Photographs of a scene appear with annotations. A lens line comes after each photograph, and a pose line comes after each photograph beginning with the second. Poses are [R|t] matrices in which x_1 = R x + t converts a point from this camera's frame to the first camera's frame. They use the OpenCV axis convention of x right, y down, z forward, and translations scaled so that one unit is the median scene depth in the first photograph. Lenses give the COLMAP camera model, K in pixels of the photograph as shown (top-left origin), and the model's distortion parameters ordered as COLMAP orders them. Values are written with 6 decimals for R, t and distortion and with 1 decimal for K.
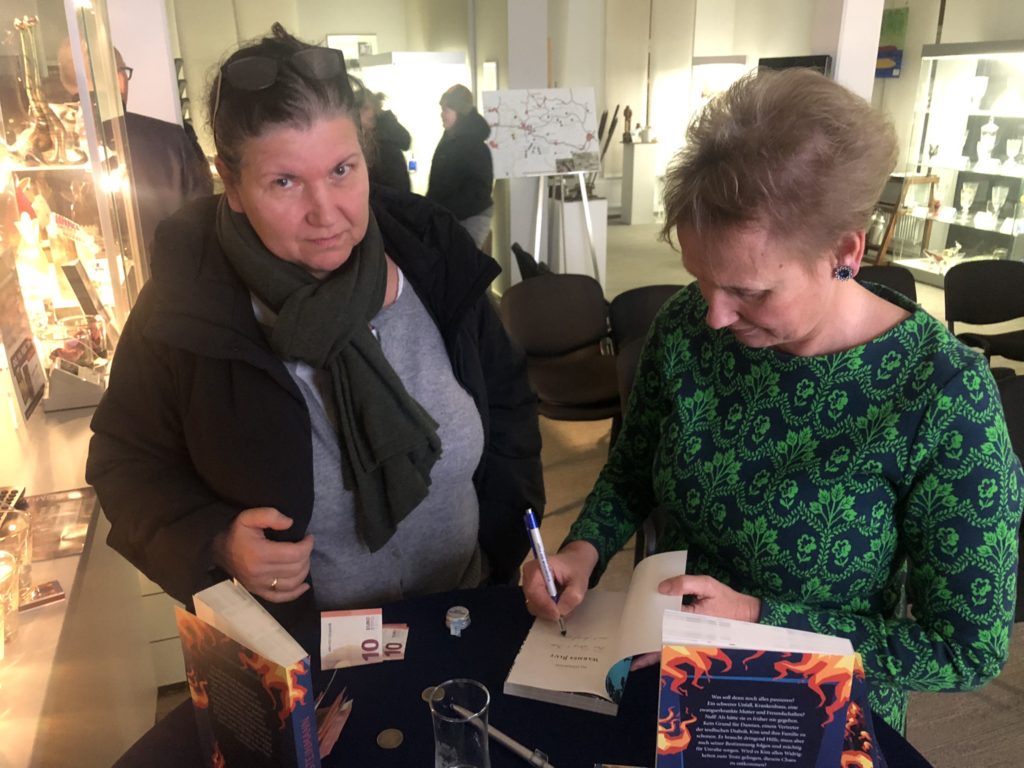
lens RADIAL K [[845.0, 0, 512.0], [0, 845.0, 384.0], [0, 0, 1]] dist [-0.004925, 0.092928]
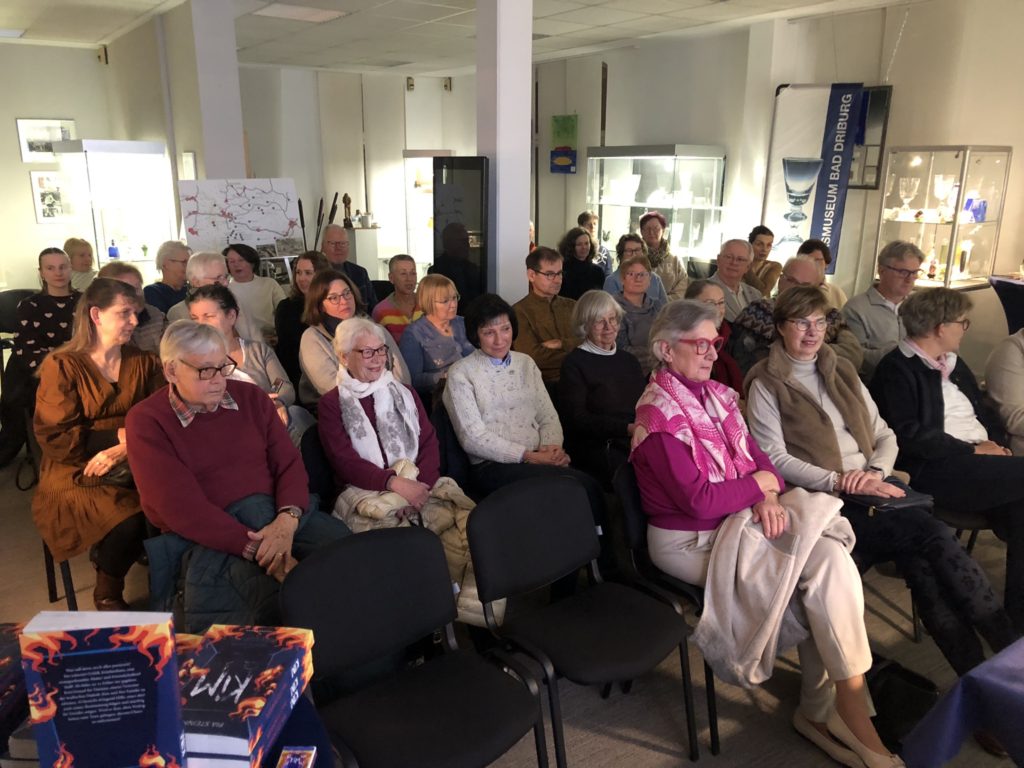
lens RADIAL K [[848.2, 0, 512.0], [0, 848.2, 384.0], [0, 0, 1]] dist [0.118028, -0.135624]
pose [[0.970690, -0.050389, 0.234992, 0.603451], [0.071366, 0.994105, -0.081627, 0.083368], [-0.229494, 0.096005, 0.968564, -0.507698]]
